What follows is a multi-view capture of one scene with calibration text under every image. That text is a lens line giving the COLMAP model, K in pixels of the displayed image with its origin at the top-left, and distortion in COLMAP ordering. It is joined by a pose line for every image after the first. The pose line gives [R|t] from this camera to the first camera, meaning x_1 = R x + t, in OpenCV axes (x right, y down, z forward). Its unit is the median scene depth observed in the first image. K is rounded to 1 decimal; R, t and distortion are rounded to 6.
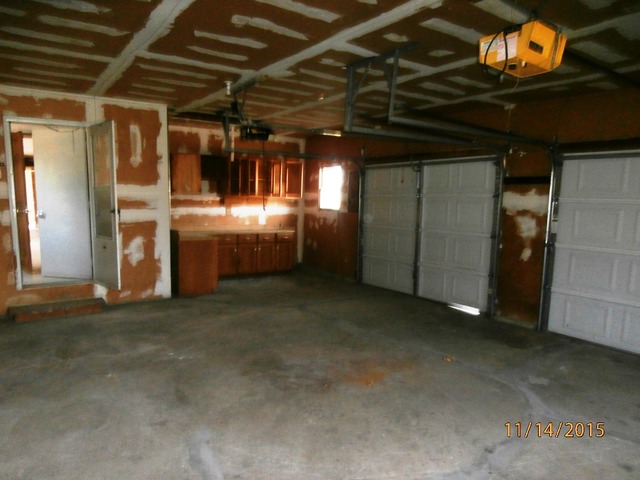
lens RADIAL K [[443.8, 0, 317.4], [0, 443.8, 252.8], [0, 0, 1]] dist [0.003544, -0.048474]
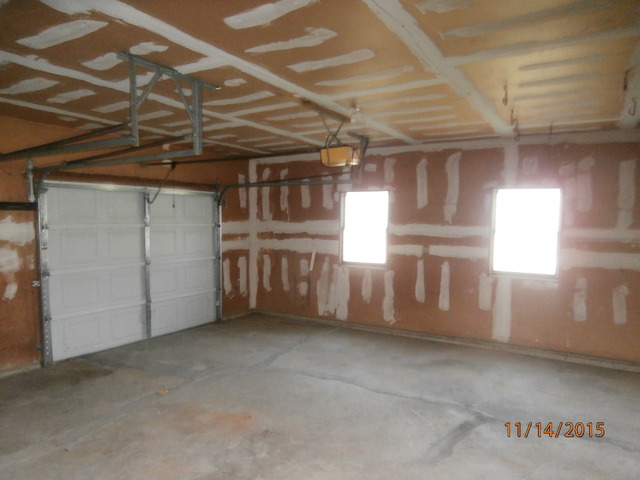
lens RADIAL K [[443.8, 0, 317.4], [0, 443.8, 252.8], [0, 0, 1]] dist [0.003544, -0.048474]
pose [[-0.376301, -0.086493, 0.922451, -0.692710], [0.109602, 0.984486, 0.137020, -0.157169], [-0.919992, 0.152664, -0.360984, 0.963247]]
